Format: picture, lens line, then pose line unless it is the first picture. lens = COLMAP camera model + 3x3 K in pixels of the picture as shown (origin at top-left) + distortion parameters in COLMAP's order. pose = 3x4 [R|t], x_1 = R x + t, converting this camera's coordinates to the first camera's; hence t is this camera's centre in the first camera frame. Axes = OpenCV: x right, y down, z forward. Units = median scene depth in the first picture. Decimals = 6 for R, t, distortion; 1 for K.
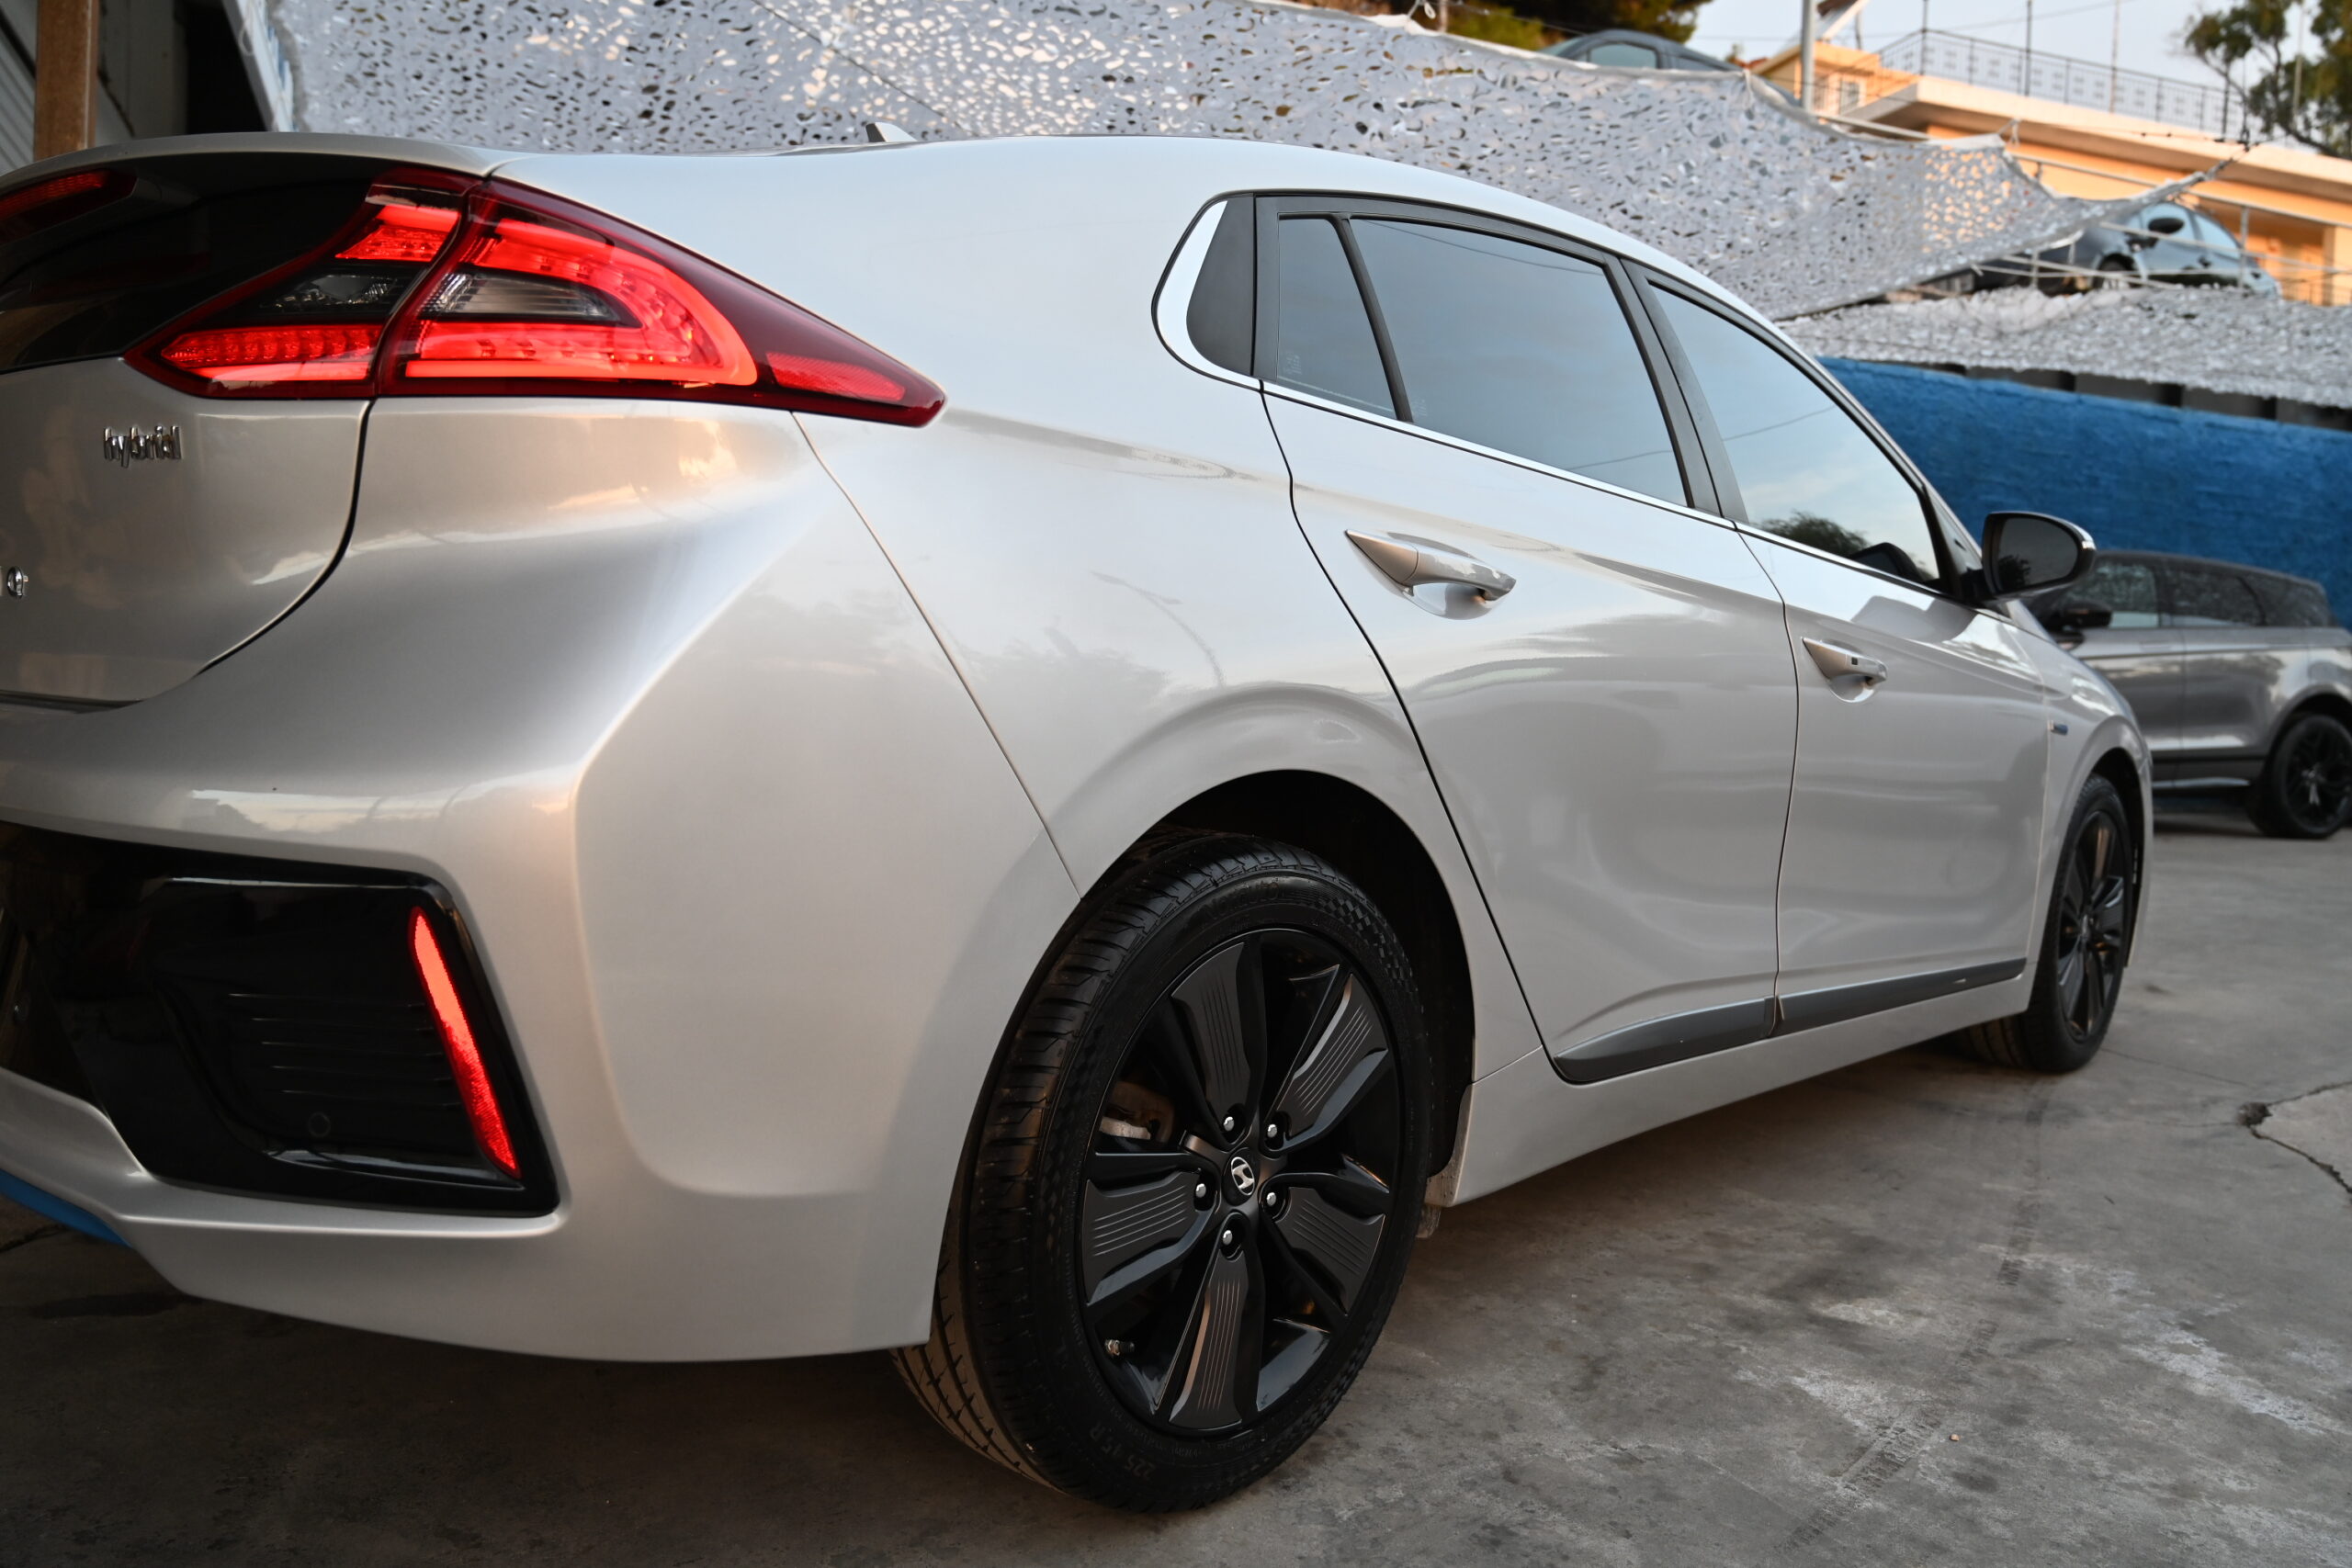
lens RADIAL K [[1857.0, 0, 1177.4], [0, 1857.0, 775.1], [0, 0, 1]] dist [-0.006712, -0.008647]
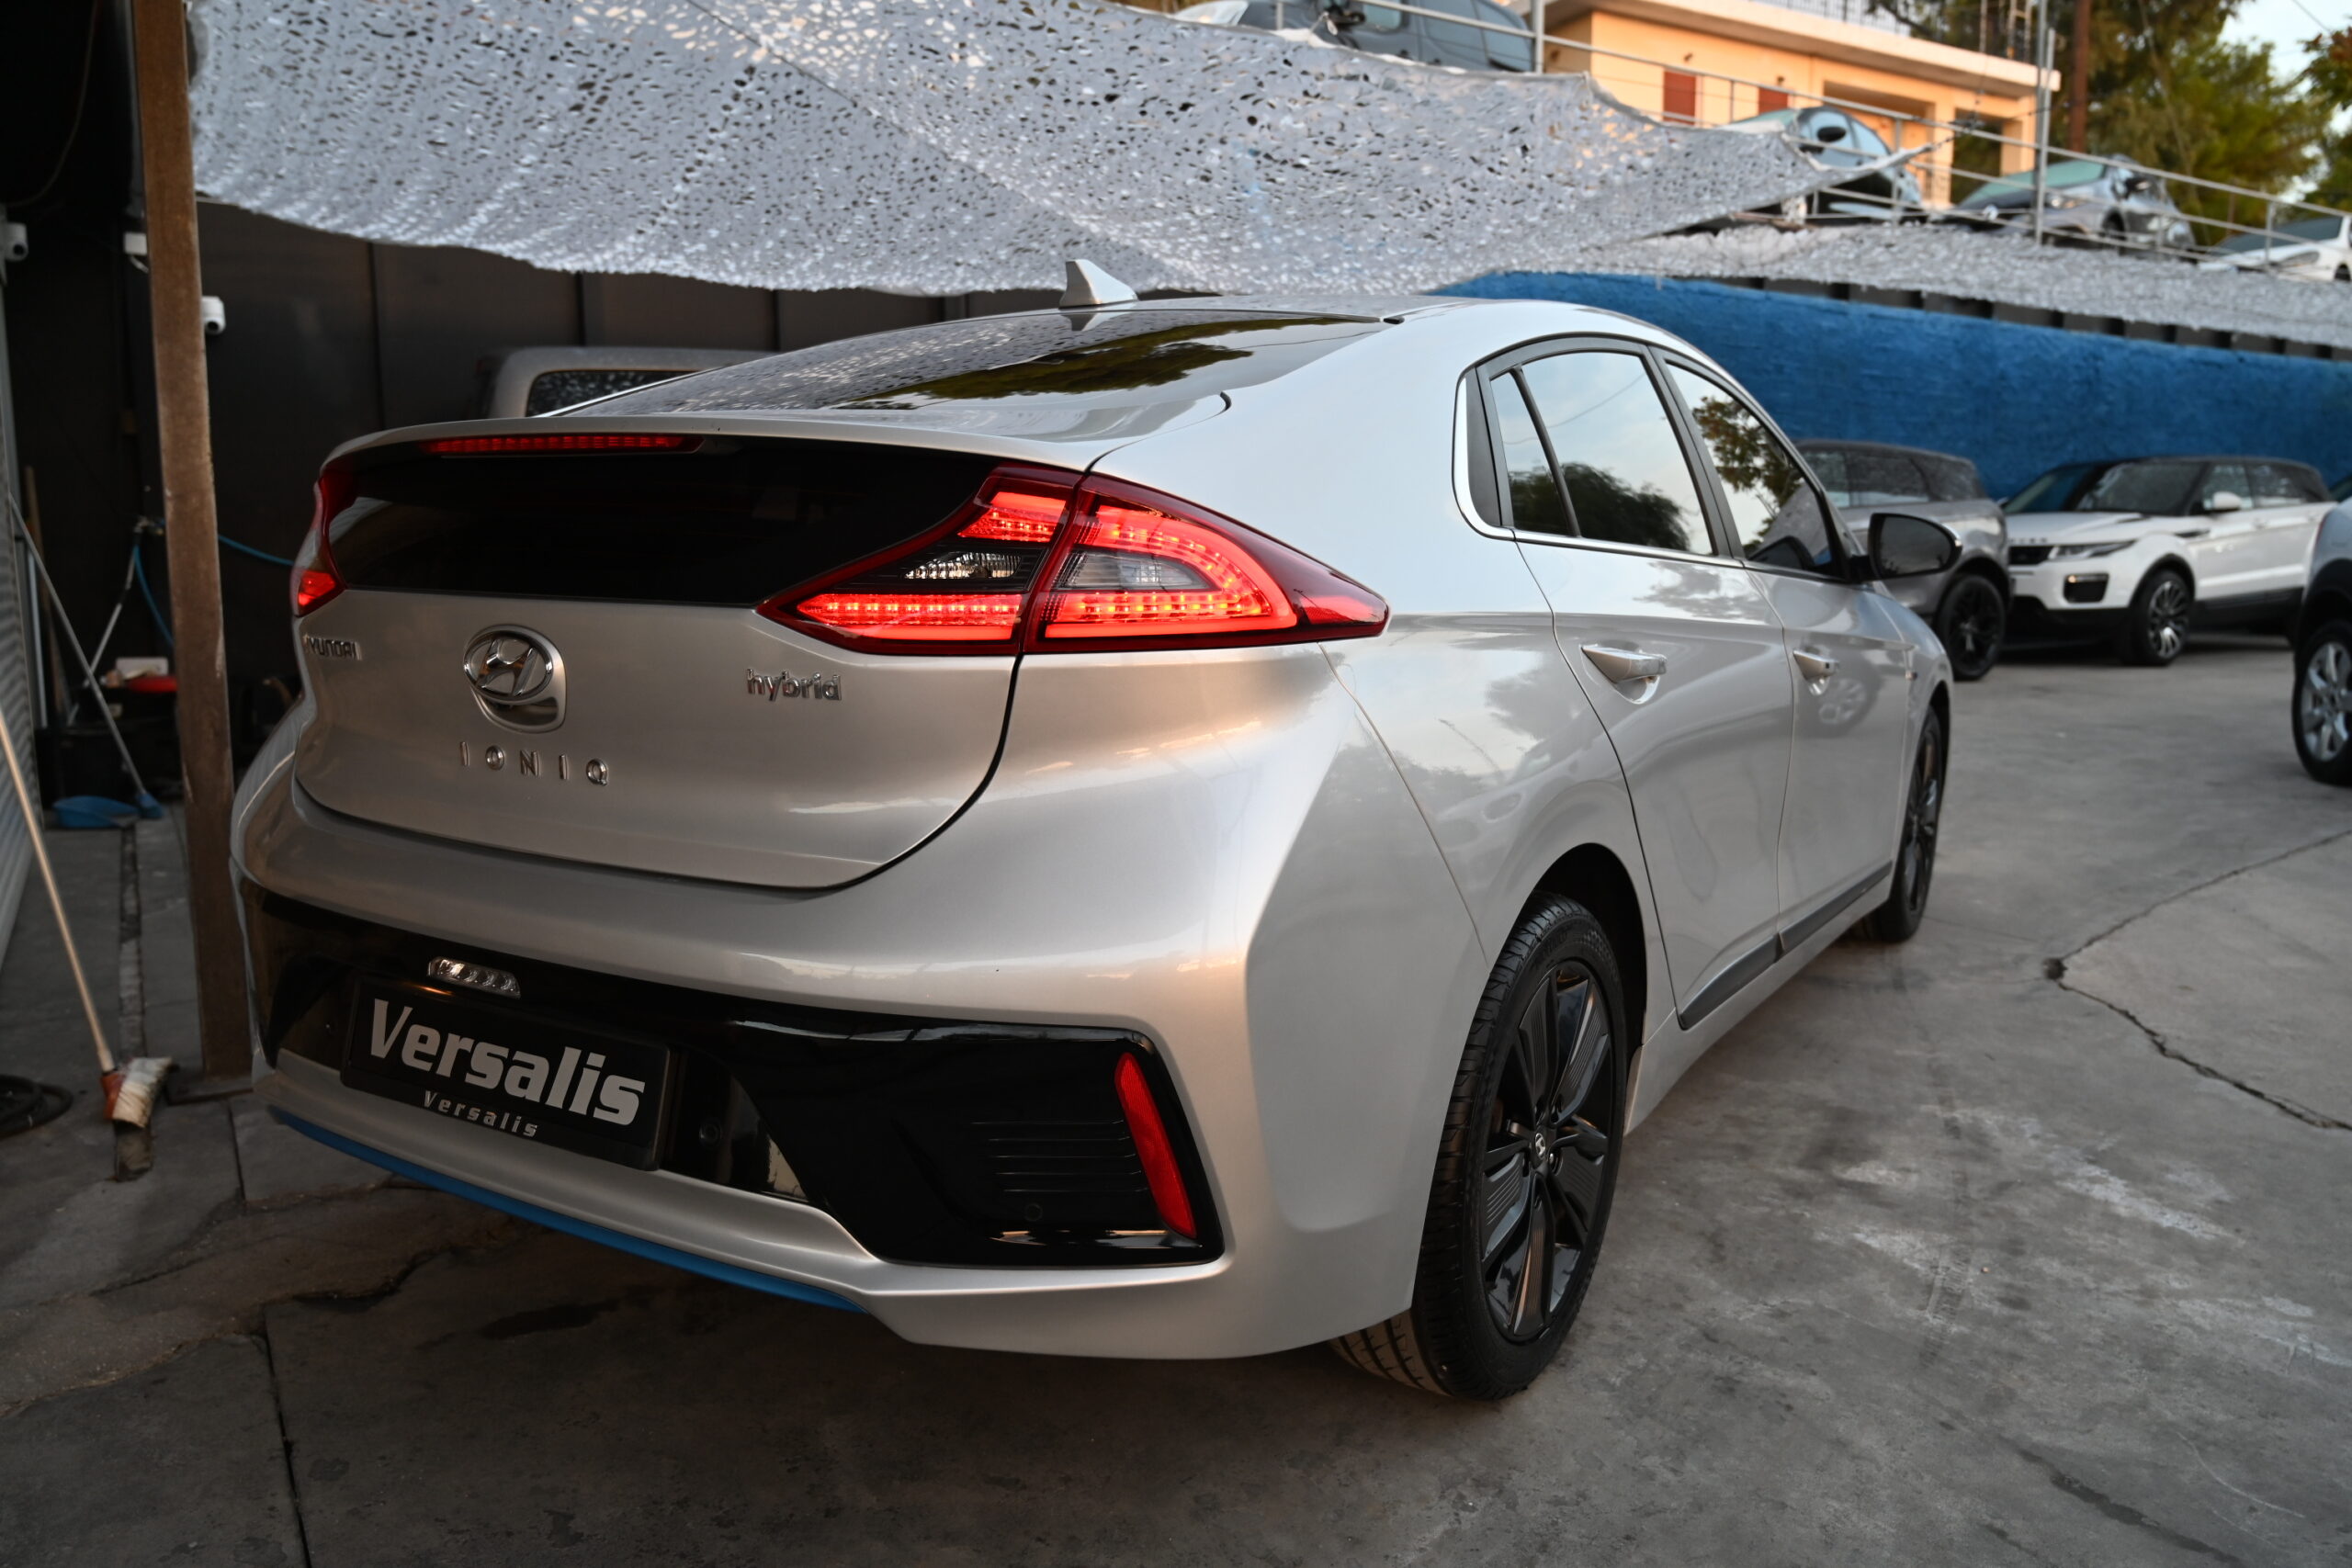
lens RADIAL K [[1763.6, 0, 1177.6], [0, 1763.6, 791.3], [0, 0, 1]] dist [-0.011556, -0.006696]
pose [[0.985216, -0.061011, 0.160084, -0.204455], [0.045318, 0.993963, 0.099915, -0.087847], [-0.165214, -0.091183, 0.982034, -0.087619]]
